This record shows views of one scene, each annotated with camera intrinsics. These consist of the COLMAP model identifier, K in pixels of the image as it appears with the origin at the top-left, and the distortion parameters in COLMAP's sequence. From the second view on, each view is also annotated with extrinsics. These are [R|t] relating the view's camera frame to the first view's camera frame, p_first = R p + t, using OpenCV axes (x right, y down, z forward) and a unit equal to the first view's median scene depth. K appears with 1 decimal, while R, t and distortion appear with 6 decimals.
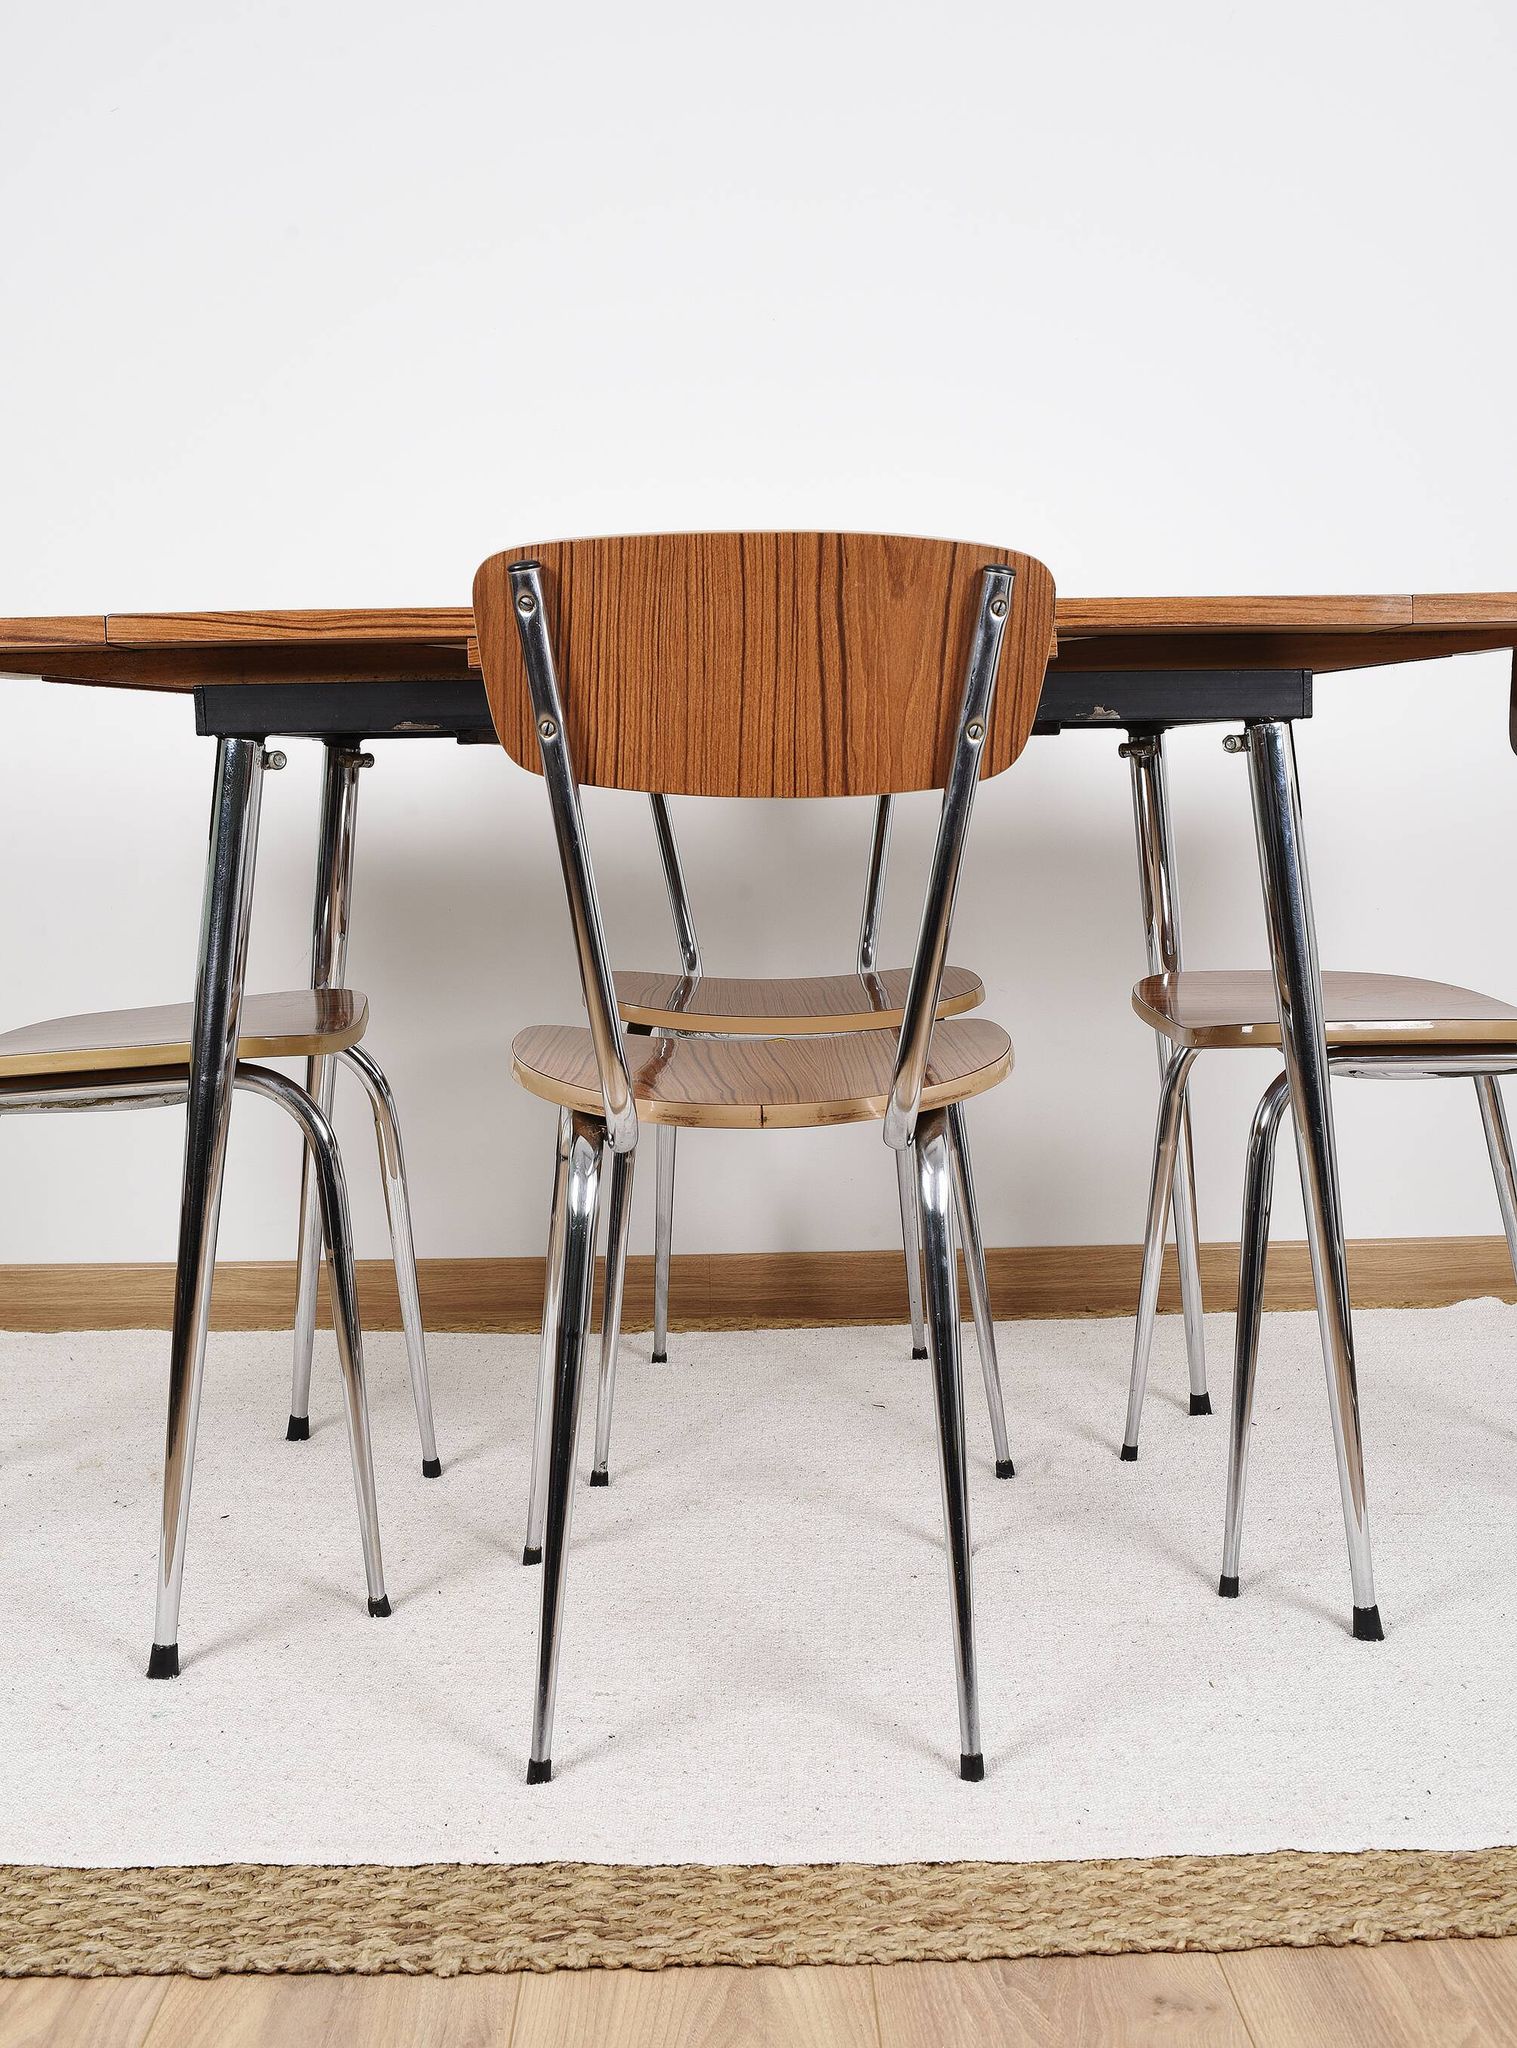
lens RADIAL K [[2197.5, 0, 780.1], [0, 2197.5, 974.4], [0, 0, 1]] dist [-0.093766, 0.063037]
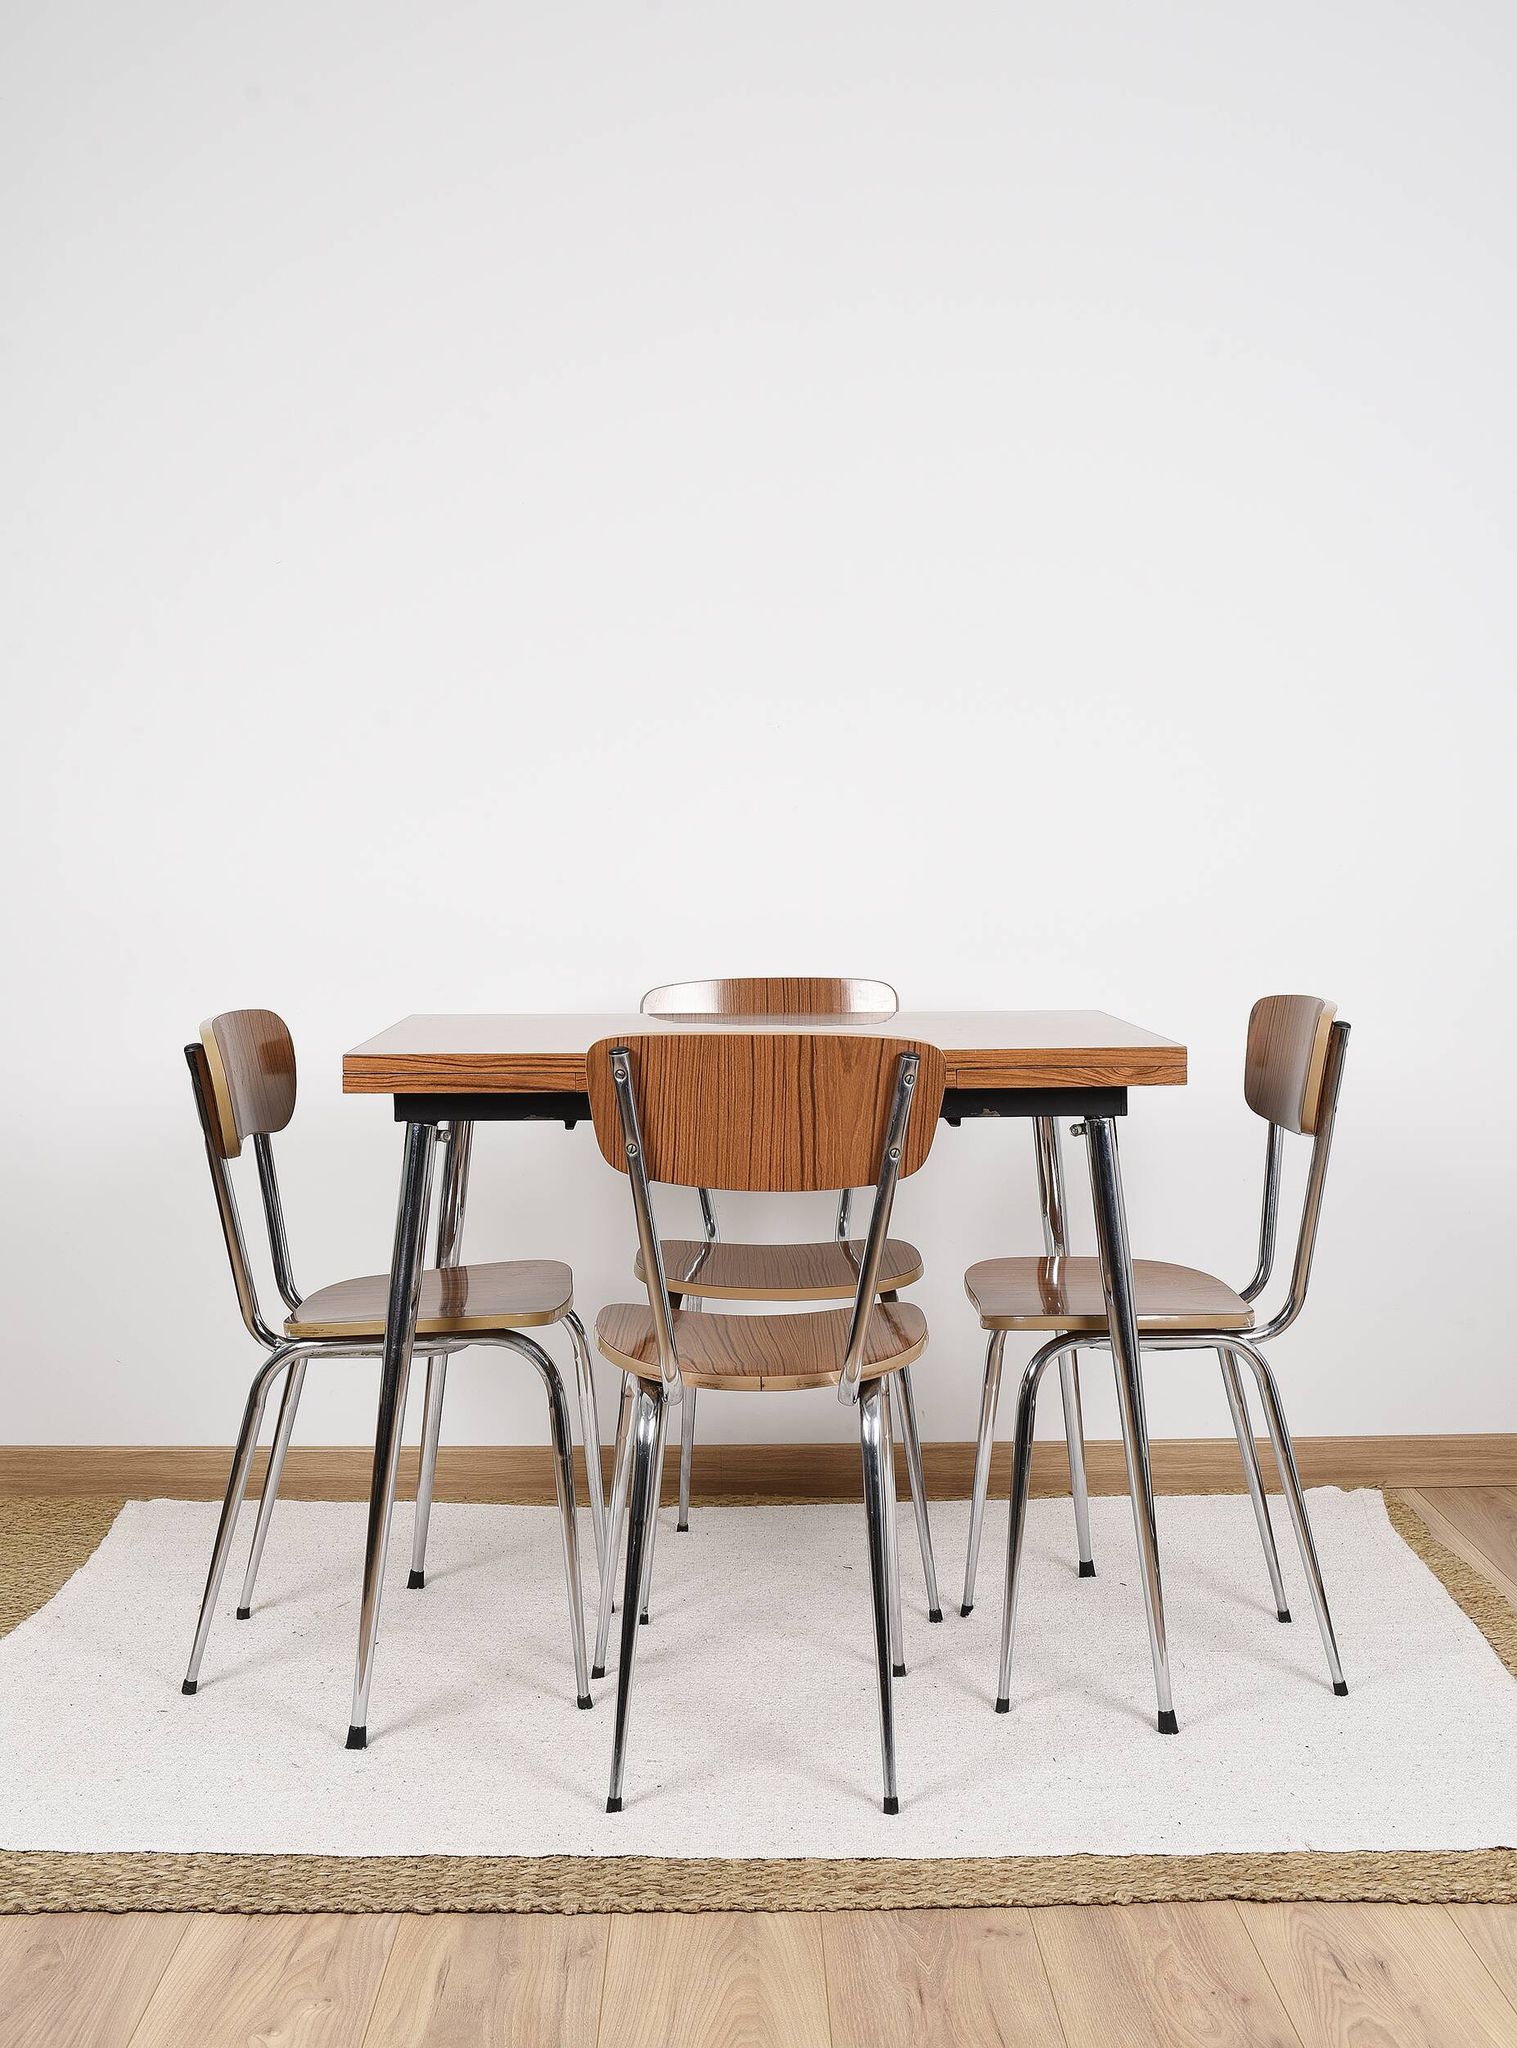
lens RADIAL K [[2355.3, 0, 754.0], [0, 2355.3, 888.6], [0, 0, 1]] dist [-0.104214, 0.047524]
pose [[0.999902, 0.007293, -0.011991, 0.004207], [-0.008261, 0.996532, -0.082799, -0.169007], [0.011345, 0.082890, 0.996494, -0.790615]]
